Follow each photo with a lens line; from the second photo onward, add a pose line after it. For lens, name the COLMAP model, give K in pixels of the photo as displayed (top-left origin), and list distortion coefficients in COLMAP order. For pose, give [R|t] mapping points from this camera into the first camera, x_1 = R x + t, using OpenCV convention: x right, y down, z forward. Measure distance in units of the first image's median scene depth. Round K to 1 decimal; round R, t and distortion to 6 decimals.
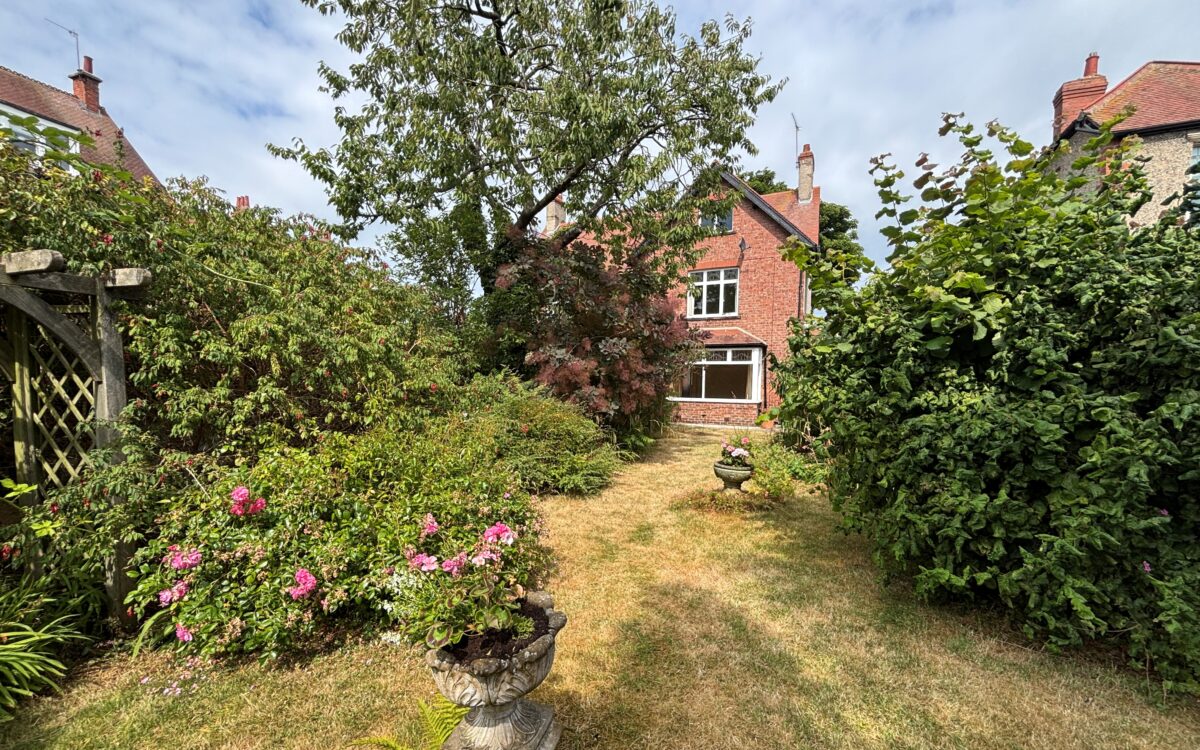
lens RADIAL K [[476.4, 0, 594.0], [0, 476.4, 402.1], [0, 0, 1]] dist [-0.000672, -0.001329]
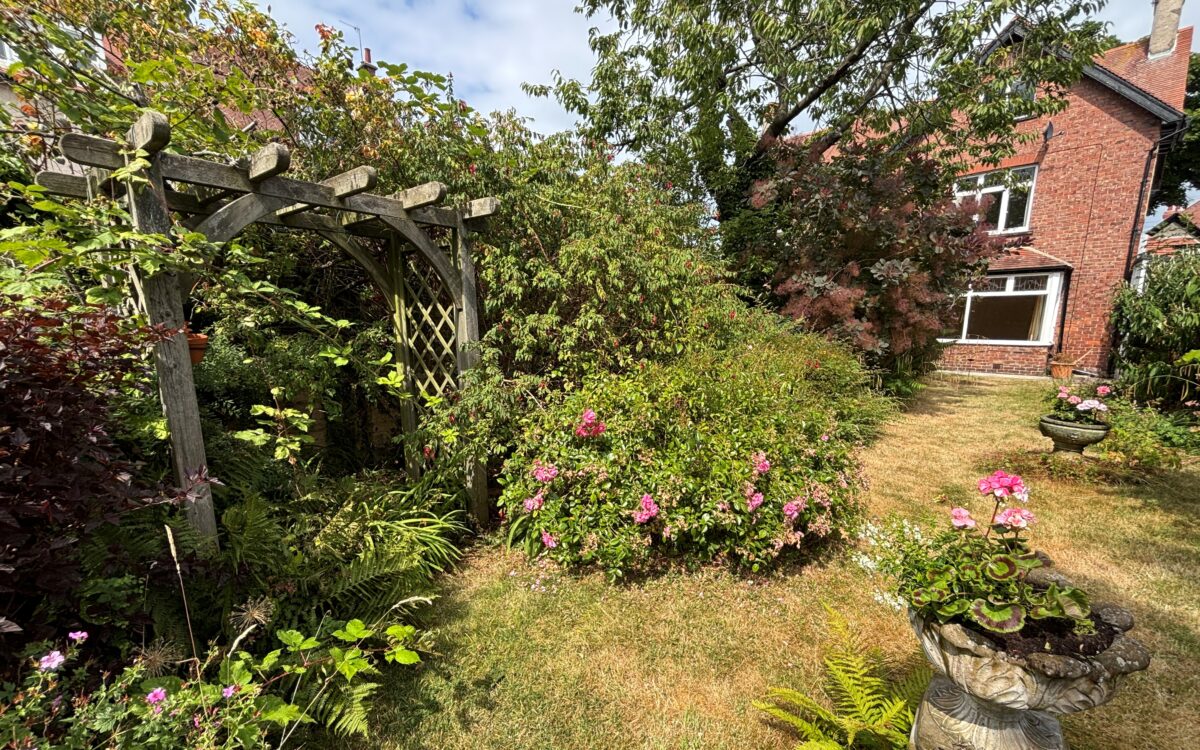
lens RADIAL K [[476.4, 0, 602.6], [0, 476.4, 405.7], [0, 0, 1]] dist [-0.000672, -0.001329]
pose [[0.933355, 0.054341, -0.354818, -0.274928], [-0.008697, 0.991608, 0.128989, 0.029478], [0.358849, -0.117306, 0.925995, 0.052337]]
